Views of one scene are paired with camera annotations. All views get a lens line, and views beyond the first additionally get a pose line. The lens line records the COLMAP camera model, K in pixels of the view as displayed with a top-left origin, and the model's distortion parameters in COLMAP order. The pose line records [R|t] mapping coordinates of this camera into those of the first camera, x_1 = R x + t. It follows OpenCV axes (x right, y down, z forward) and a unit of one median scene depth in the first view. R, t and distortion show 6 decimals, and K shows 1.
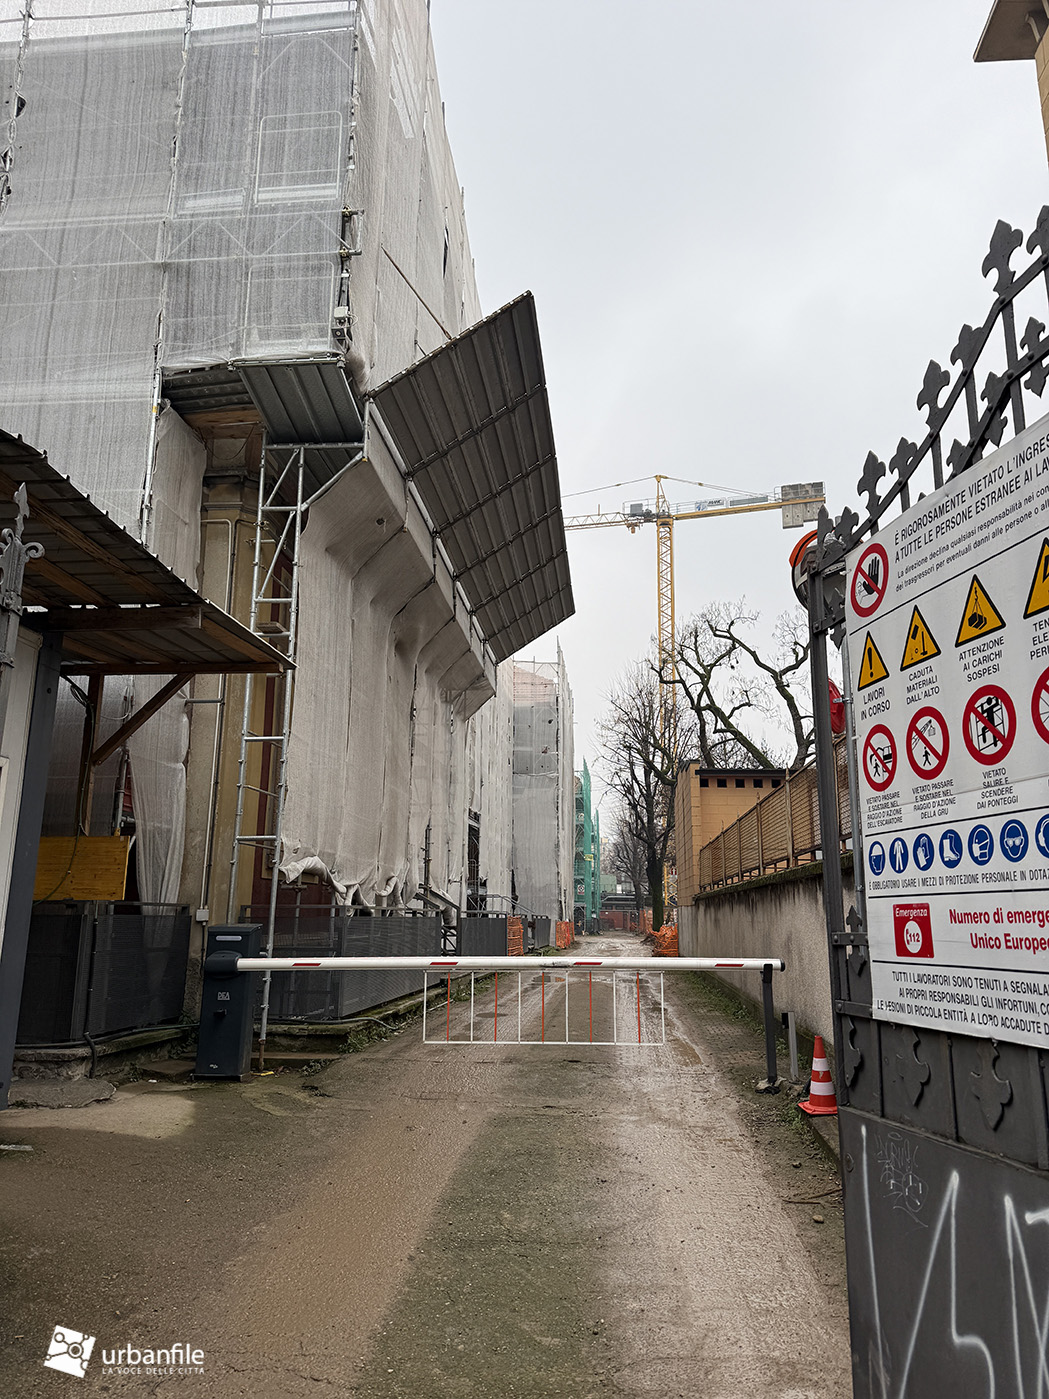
lens RADIAL K [[980.6, 0, 524.5], [0, 980.6, 699.5], [0, 0, 1]] dist [0.150103, -0.211329]
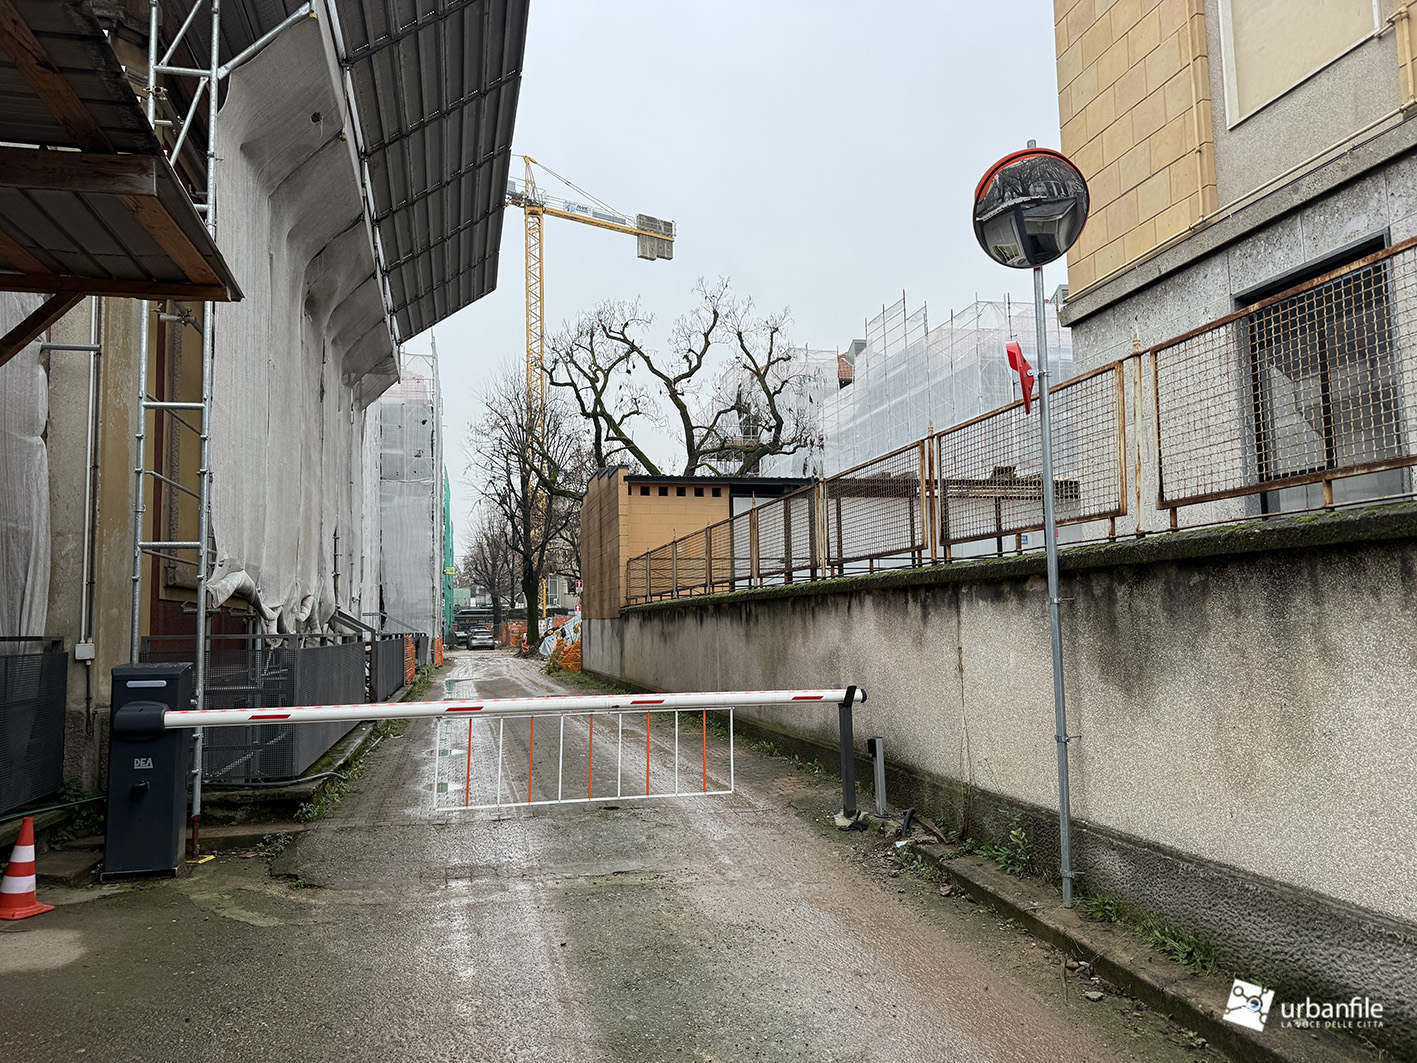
lens RADIAL K [[993.3, 0, 670.3], [0, 993.3, 538.5], [0, 0, 1]] dist [0.150103, -0.211329]
pose [[0.952906, 0.002425, 0.303256, -0.096130], [-0.040940, 0.991843, 0.120712, 0.020985], [-0.300490, -0.127442, 0.945232, 0.132091]]
